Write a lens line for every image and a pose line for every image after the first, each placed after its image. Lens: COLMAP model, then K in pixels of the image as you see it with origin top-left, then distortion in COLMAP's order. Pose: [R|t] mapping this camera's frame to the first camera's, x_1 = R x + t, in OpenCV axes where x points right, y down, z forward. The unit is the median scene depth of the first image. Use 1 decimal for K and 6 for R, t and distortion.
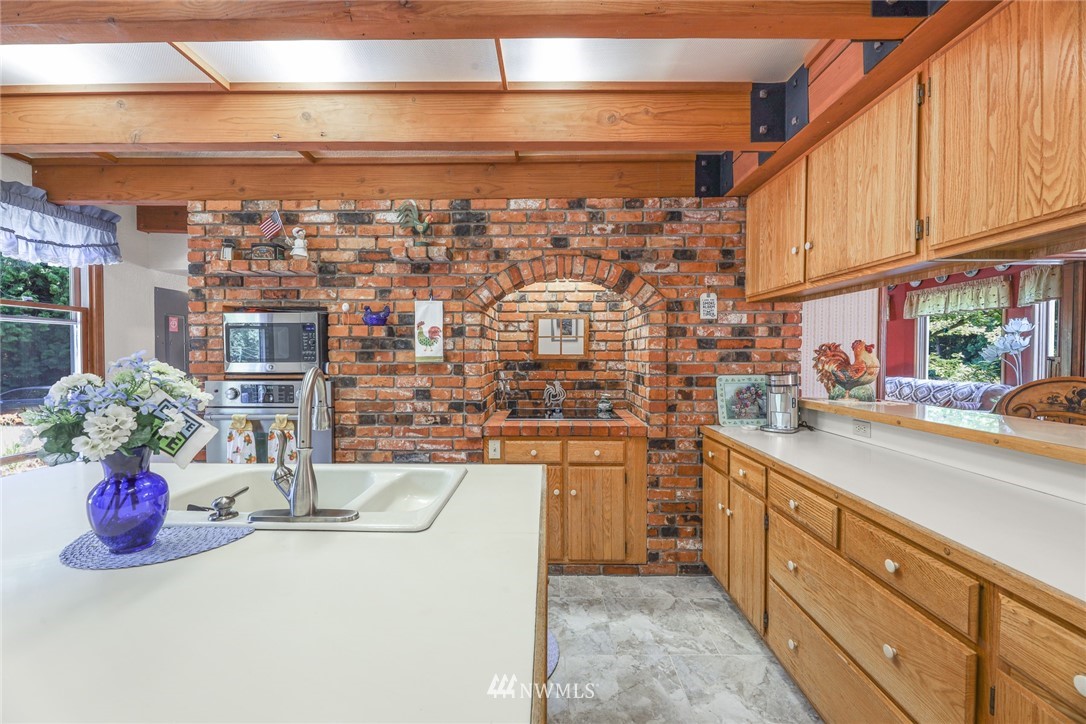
lens RADIAL K [[435.5, 0, 542.5], [0, 435.5, 362.7], [0, 0, 1]] dist [0.000352, -0.002941]
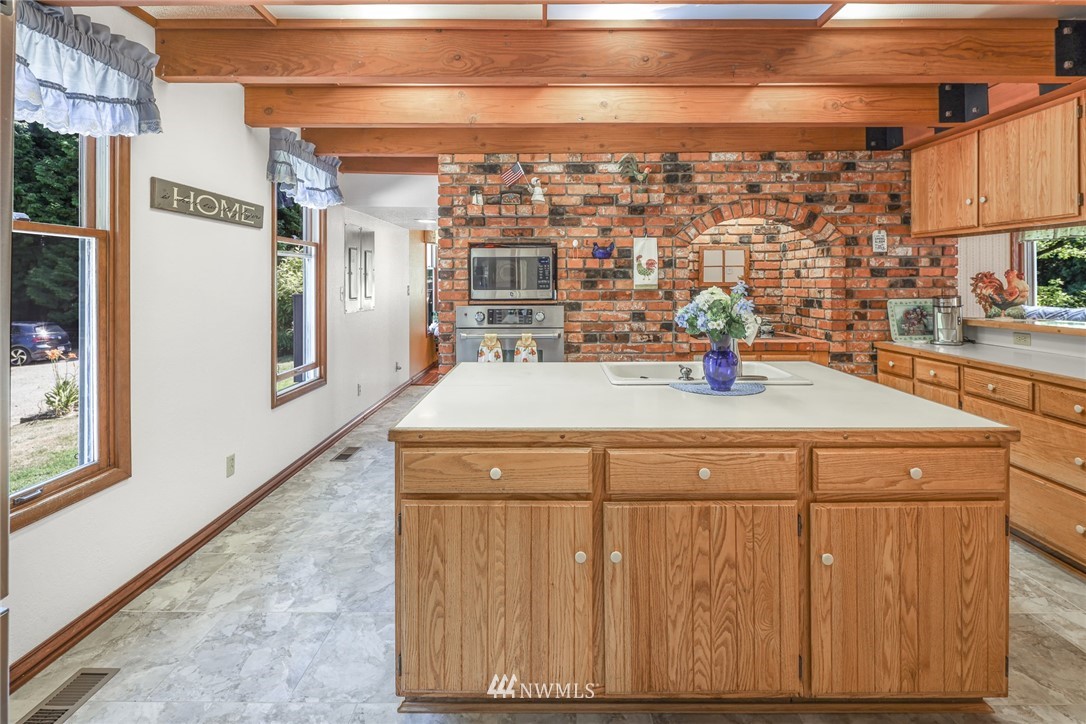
lens RADIAL K [[529.8, 0, 546.0], [0, 529.8, 278.6], [0, 0, 1]] dist [0.000898, -0.001451]
pose [[0.999984, -0.004731, 0.003091, -0.532606], [0.004808, 0.999666, -0.025398, 0.005088], [-0.002970, 0.025412, 0.999673, -0.442340]]
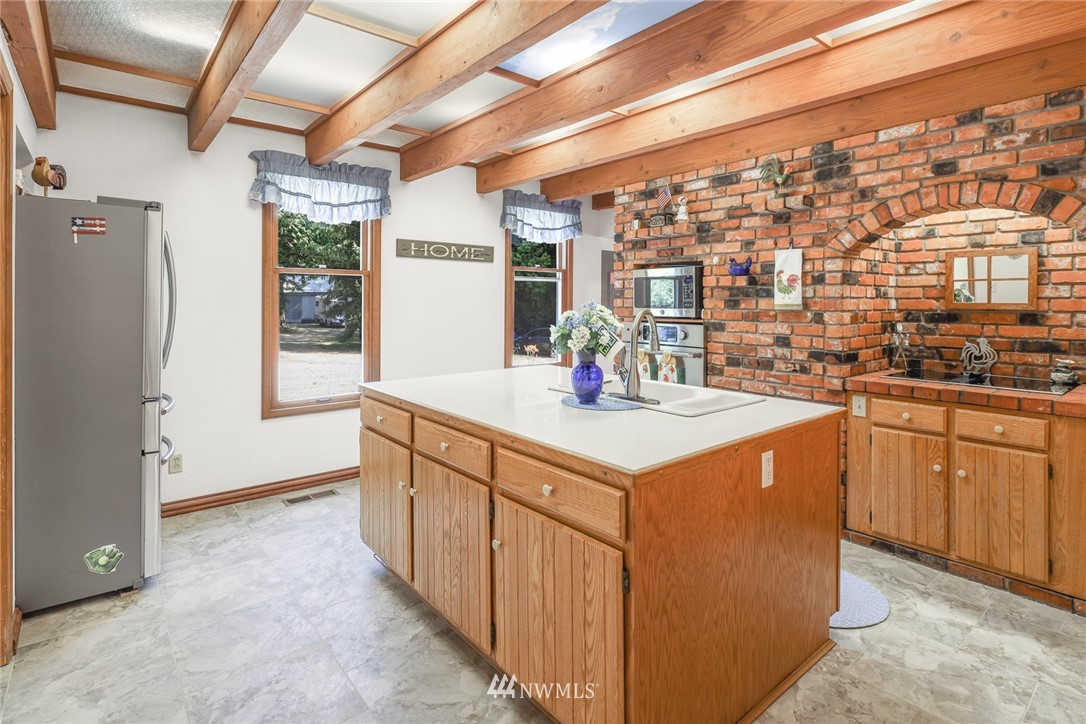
lens RADIAL K [[542.3, 0, 549.4], [0, 542.3, 303.2], [0, 0, 1]] dist [0.002755, -0.004351]
pose [[0.650214, 0.004550, -0.759737, 0.336593], [-0.018896, 0.999770, -0.010185, 0.006535], [0.759516, 0.020979, 0.650150, -0.243747]]
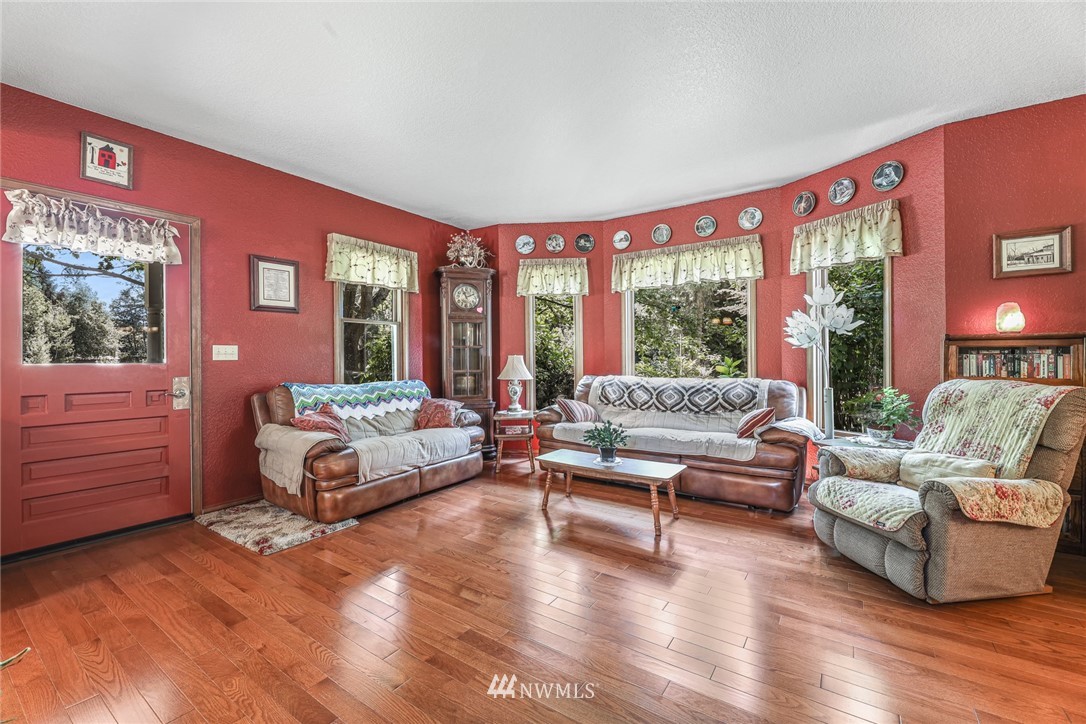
lens RADIAL K [[446.0, 0, 540.8], [0, 446.0, 354.6], [0, 0, 1]] dist [-0.000022, -0.000133]
pose [[0.554295, -0.000984, 0.832320, 0.450505], [0.024751, 0.999577, -0.015302, 0.017868], [-0.831952, 0.029082, 0.554084, 1.859816]]
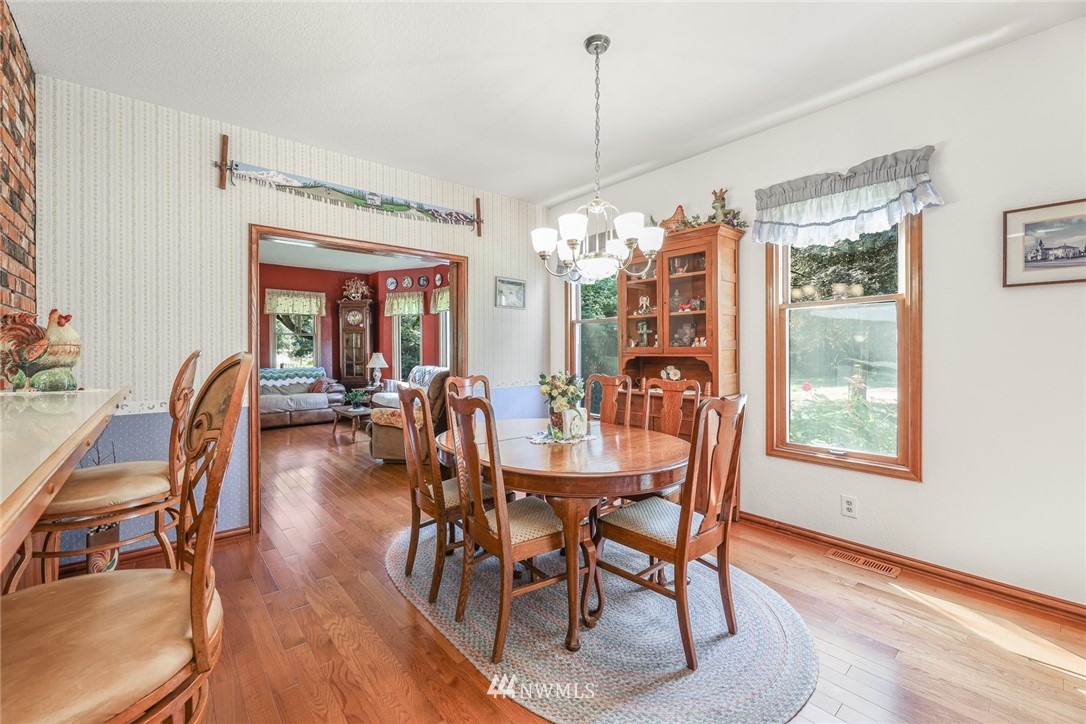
lens RADIAL K [[446.0, 0, 540.8], [0, 446.0, 354.6], [0, 0, 1]] dist [-0.000022, -0.000133]
pose [[0.752317, -0.010165, 0.658723, 0.766775], [0.018718, 0.999807, -0.005949, 0.041061], [-0.658535, 0.016805, 0.752362, -0.114886]]
